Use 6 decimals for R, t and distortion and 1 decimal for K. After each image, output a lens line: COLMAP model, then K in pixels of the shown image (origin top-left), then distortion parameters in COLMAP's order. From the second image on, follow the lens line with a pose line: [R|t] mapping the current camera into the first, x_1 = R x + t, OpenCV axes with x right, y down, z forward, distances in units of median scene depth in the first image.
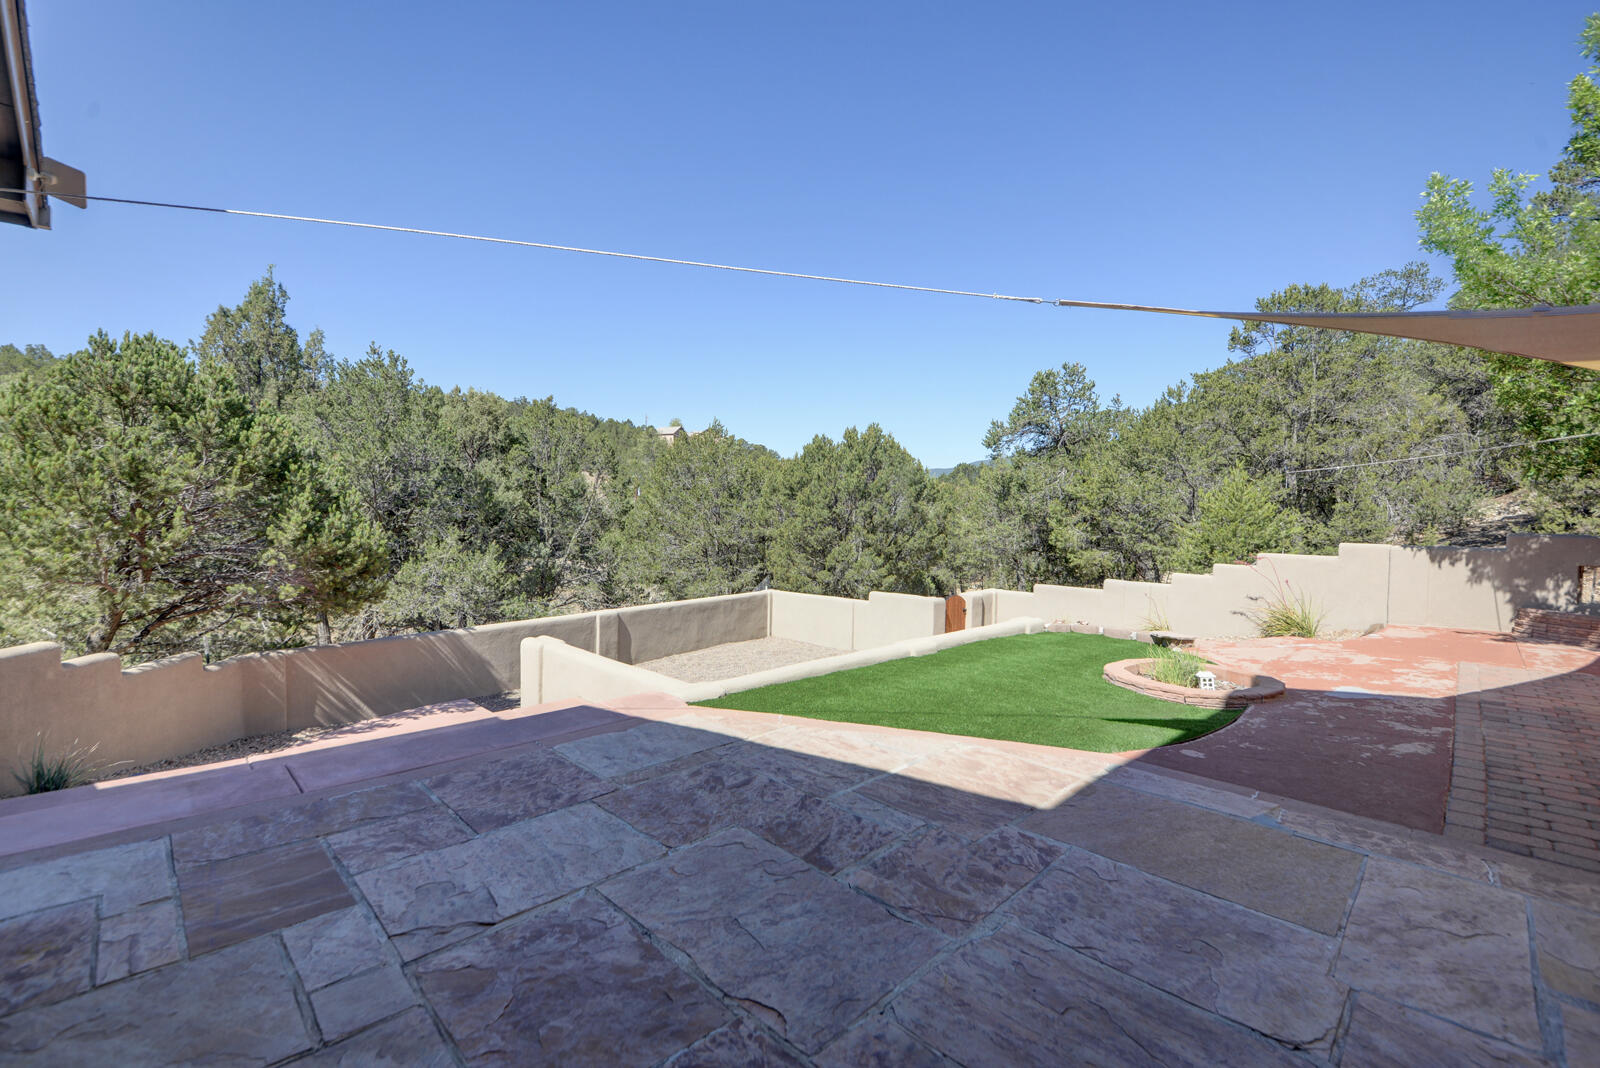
lens RADIAL K [[675.4, 0, 798.9], [0, 675.4, 515.0], [0, 0, 1]] dist [0.001025, -0.008551]
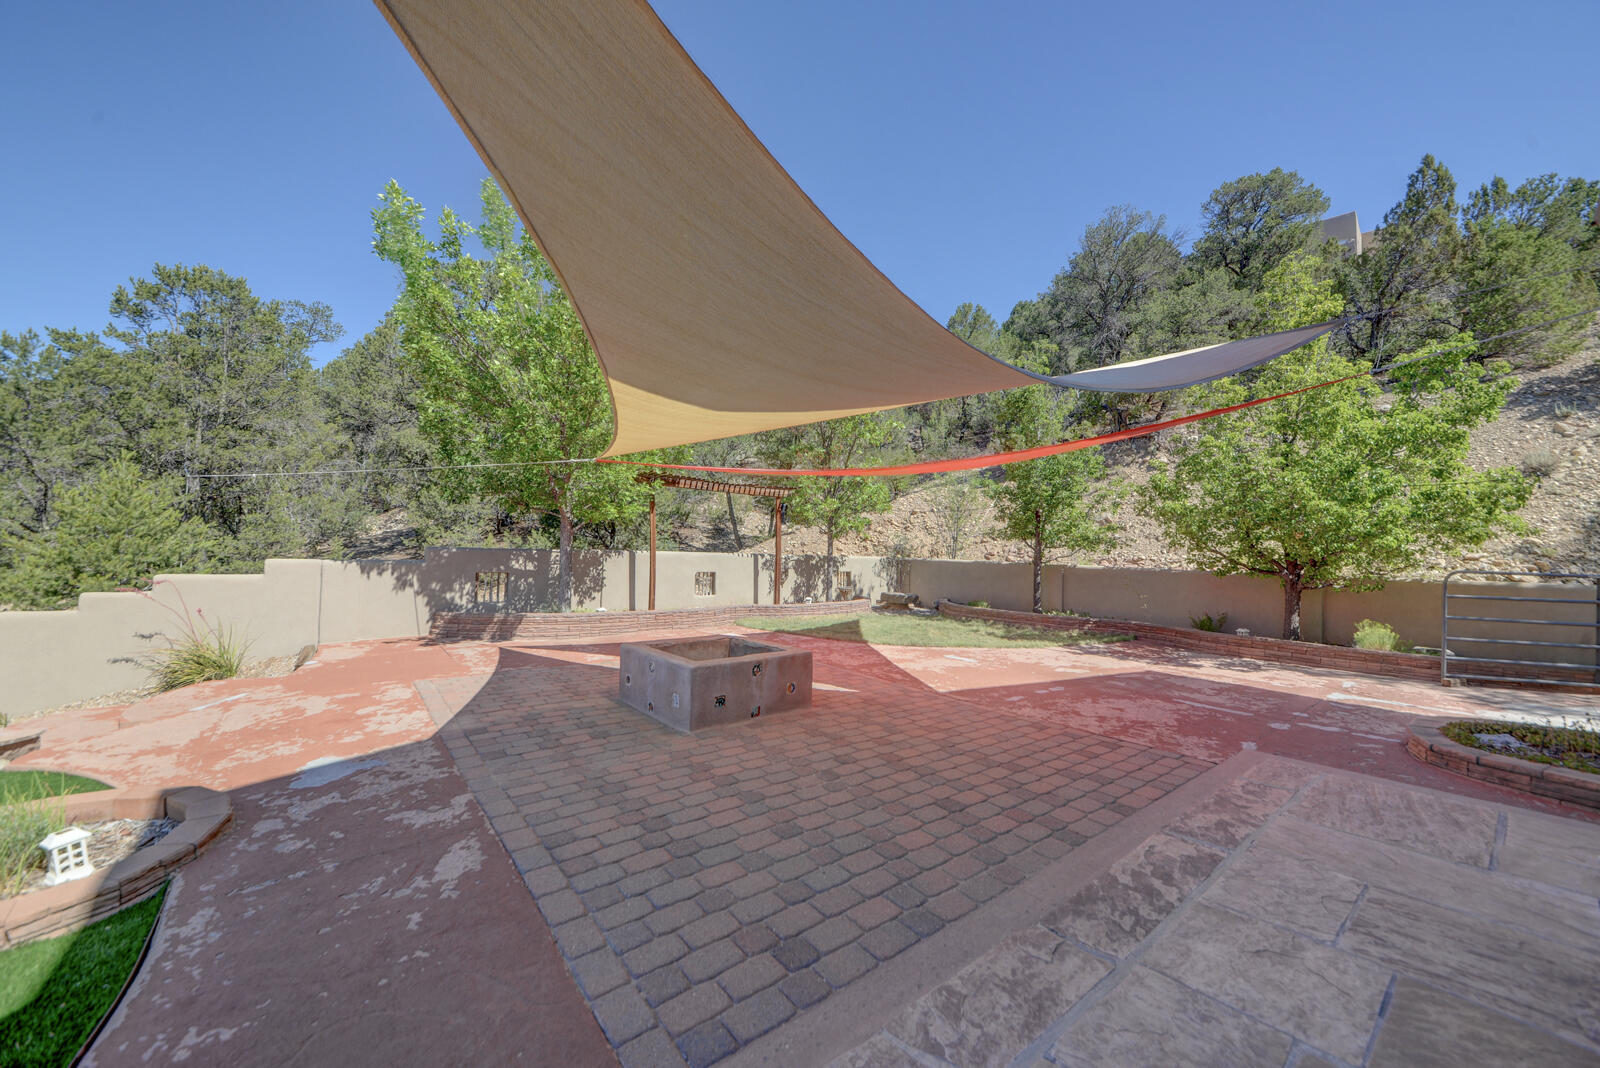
lens RADIAL K [[625.5, 0, 797.6], [0, 625.5, 522.3], [0, 0, 1]] dist [-0.022335, 0.000441]
pose [[0.148366, 0.016941, 0.988787, 0.113375], [-0.007951, 0.999841, -0.015937, 0.003460], [-0.988900, -0.005497, 0.148478, 0.189491]]
